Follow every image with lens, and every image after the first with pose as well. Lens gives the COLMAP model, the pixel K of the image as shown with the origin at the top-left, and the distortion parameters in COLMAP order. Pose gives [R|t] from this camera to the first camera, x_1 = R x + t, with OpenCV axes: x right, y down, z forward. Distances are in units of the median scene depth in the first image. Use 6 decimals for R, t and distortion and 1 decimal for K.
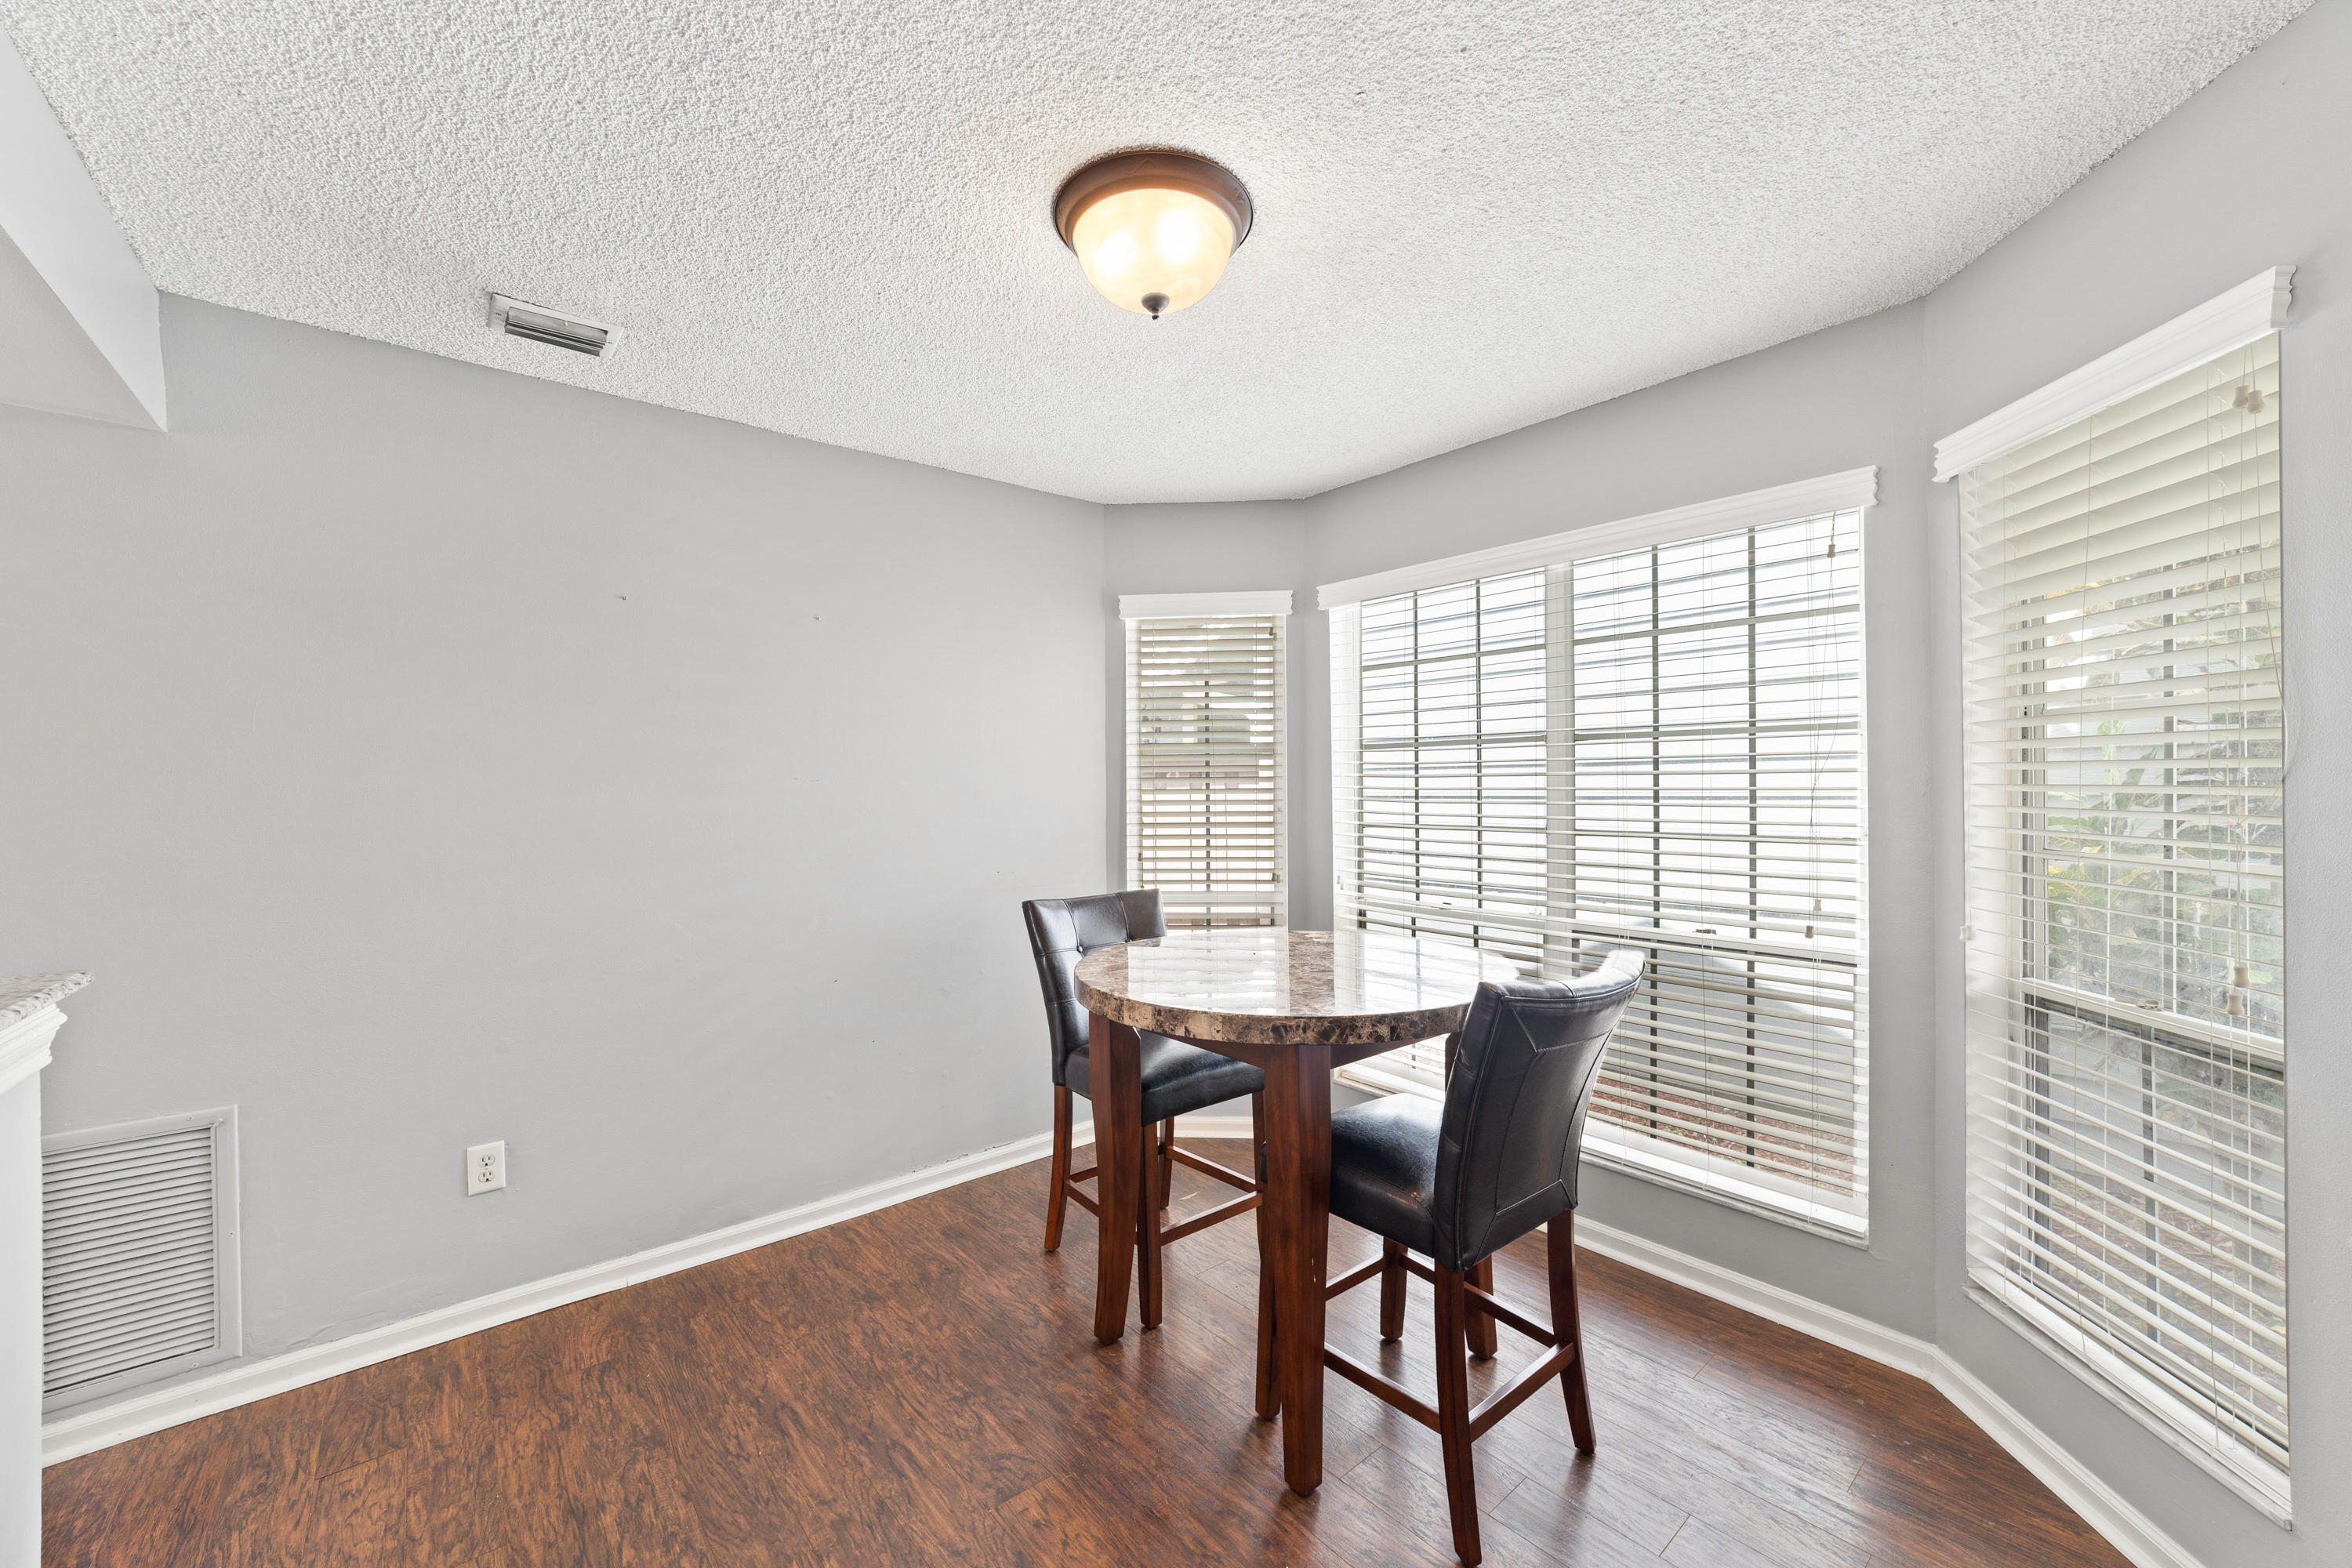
lens RADIAL K [[923.1, 0, 1158.4], [0, 923.1, 794.1], [0, 0, 1]] dist [-0.019971, 0.005300]
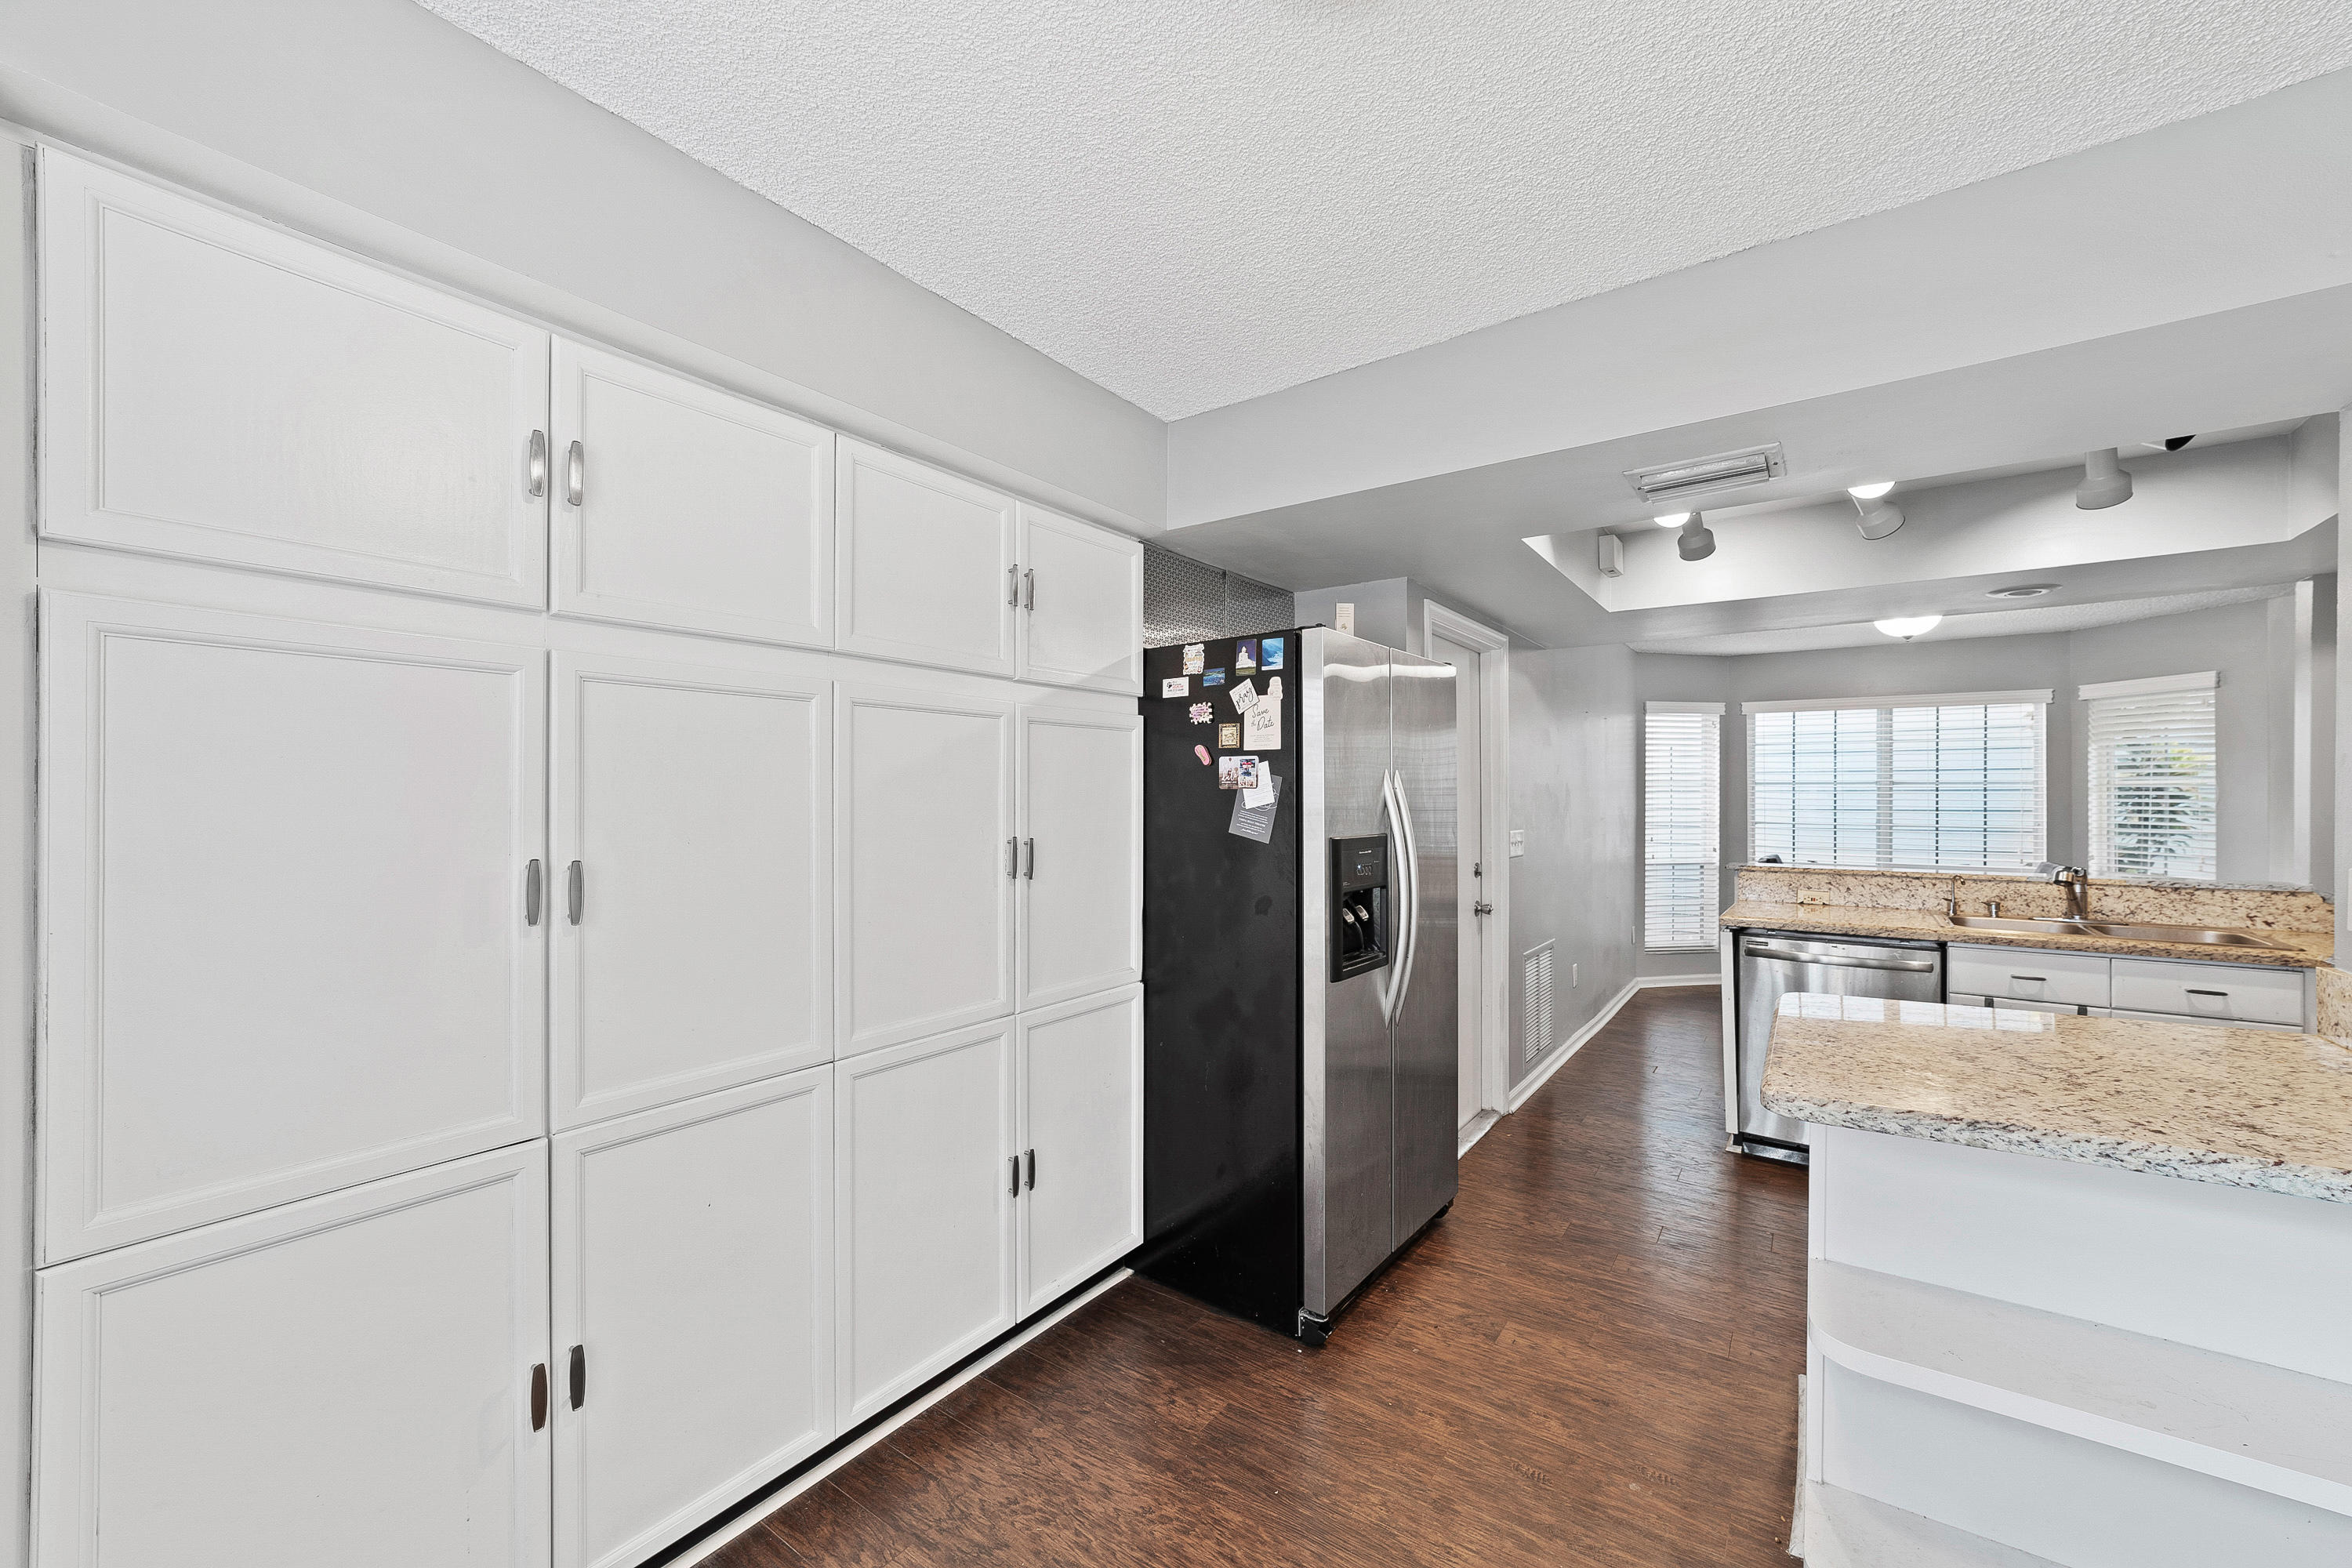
lens RADIAL K [[923.1, 0, 1166.7], [0, 923.1, 788.6], [0, 0, 1]] dist [-0.019971, 0.005300]
pose [[0.969018, 0.008973, 0.246825, -2.413010], [-0.006091, 0.999904, -0.012436, -0.011547], [-0.246913, 0.010548, 0.968980, -0.969027]]
